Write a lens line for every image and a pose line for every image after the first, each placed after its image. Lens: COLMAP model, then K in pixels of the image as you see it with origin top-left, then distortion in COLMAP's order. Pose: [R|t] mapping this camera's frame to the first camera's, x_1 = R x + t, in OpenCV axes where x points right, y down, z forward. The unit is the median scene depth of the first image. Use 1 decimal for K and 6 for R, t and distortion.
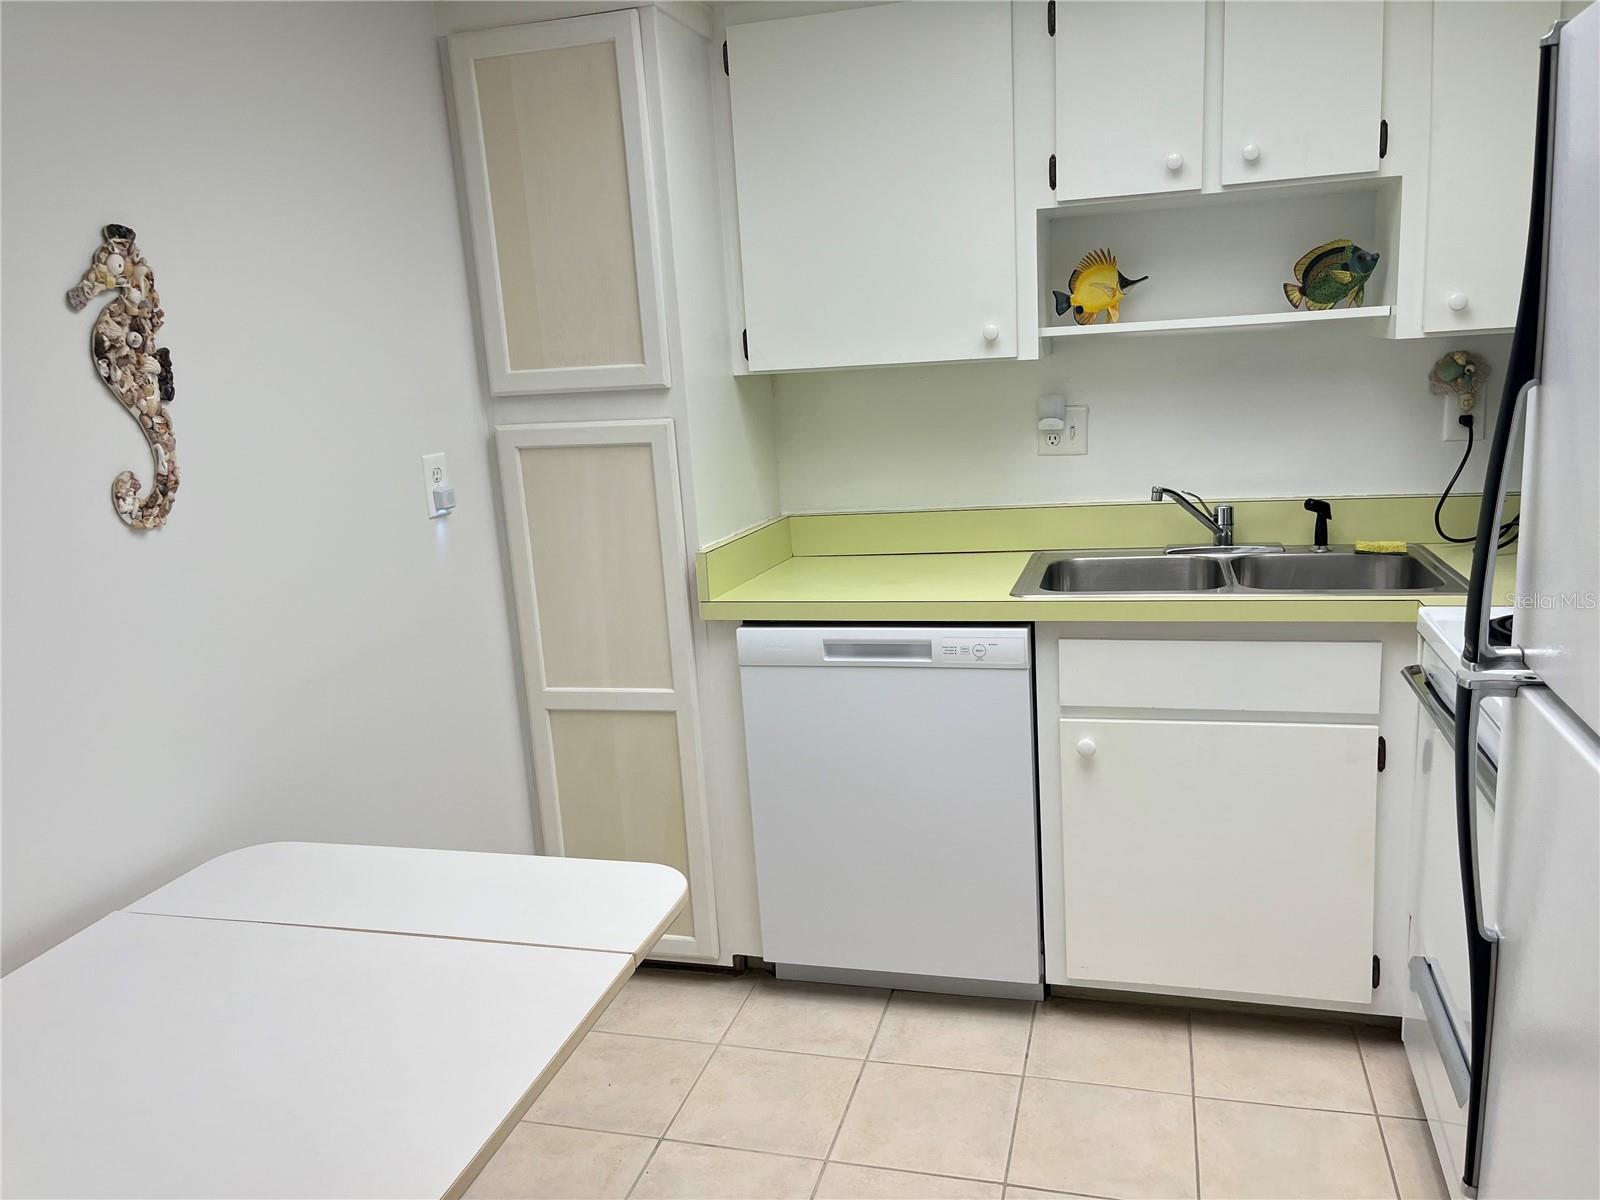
lens RADIAL K [[1239.9, 0, 800.0], [0, 1239.9, 600.0], [0, 0, 1]] dist [0.034215, 0.009966]
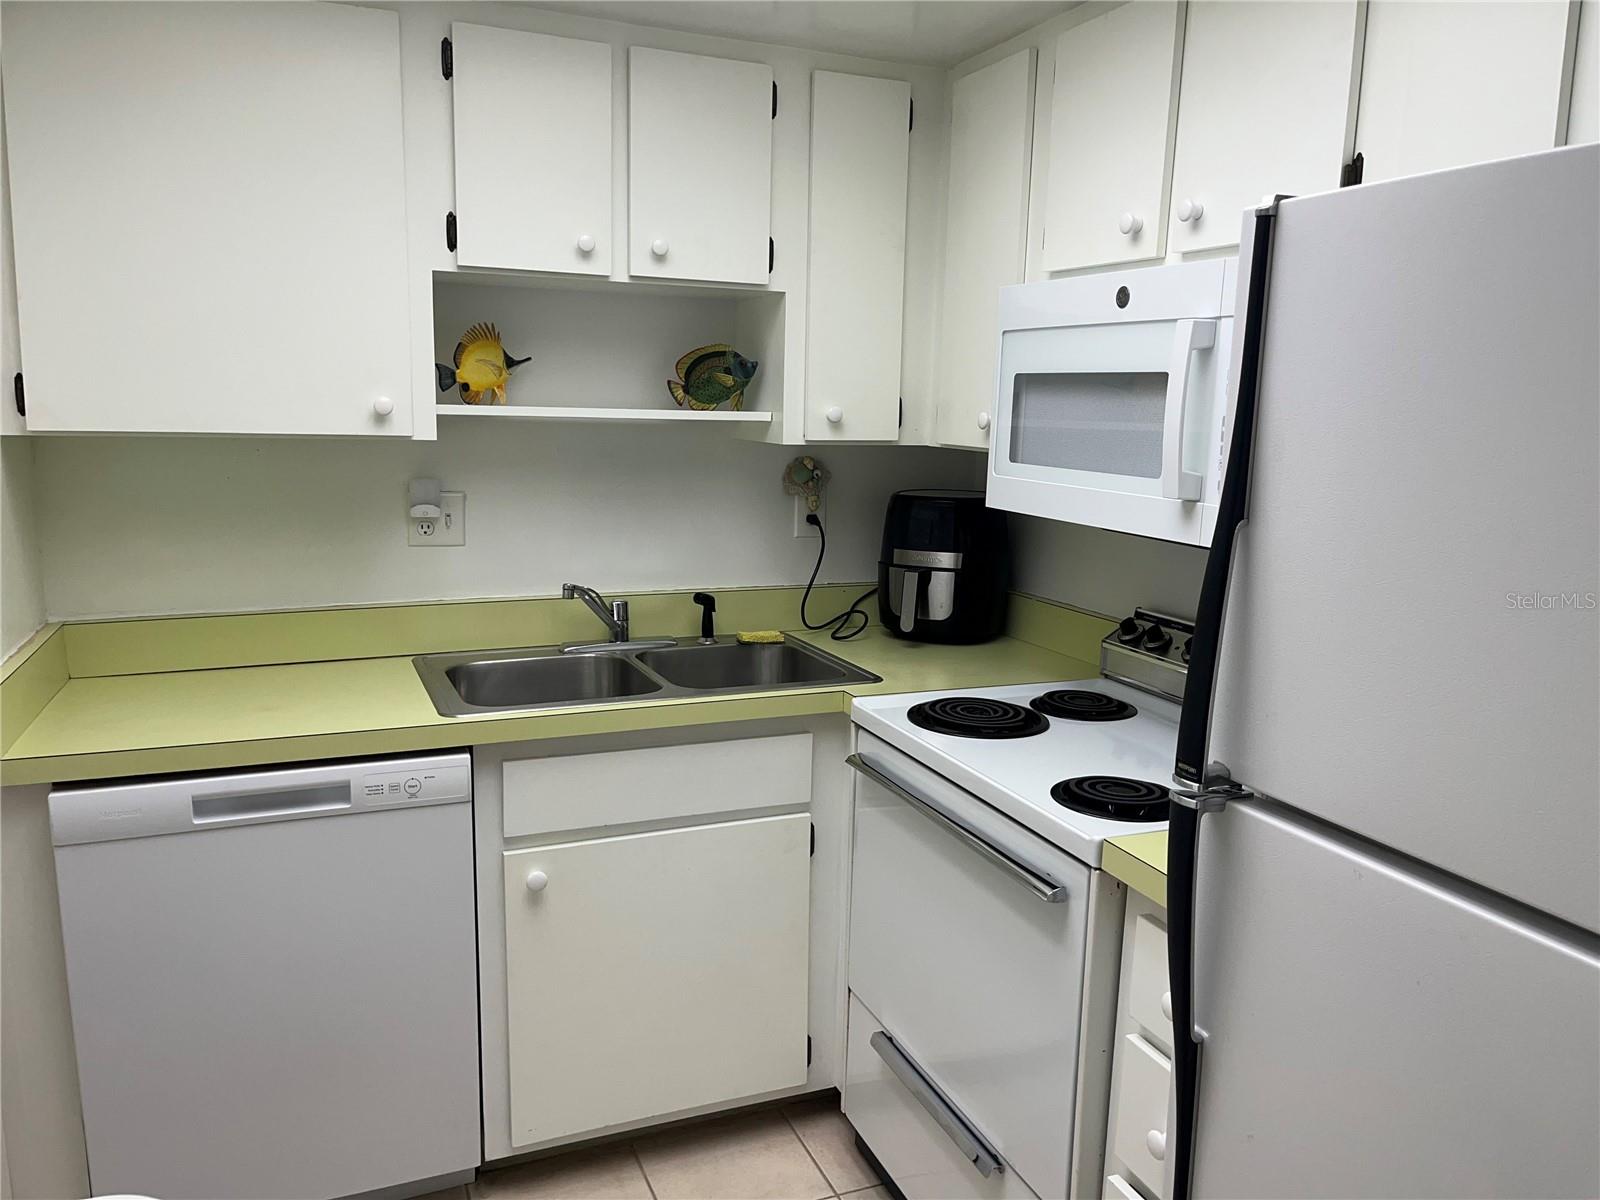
lens RADIAL K [[1220.8, 0, 810.3], [0, 1220.8, 608.9], [0, 0, 1]] dist [0.073504, -0.097768]
pose [[0.777049, -0.031299, 0.628662, -0.151325], [0.060129, 0.997886, -0.024641, -0.038608], [-0.626562, 0.056948, 0.777288, 0.172606]]
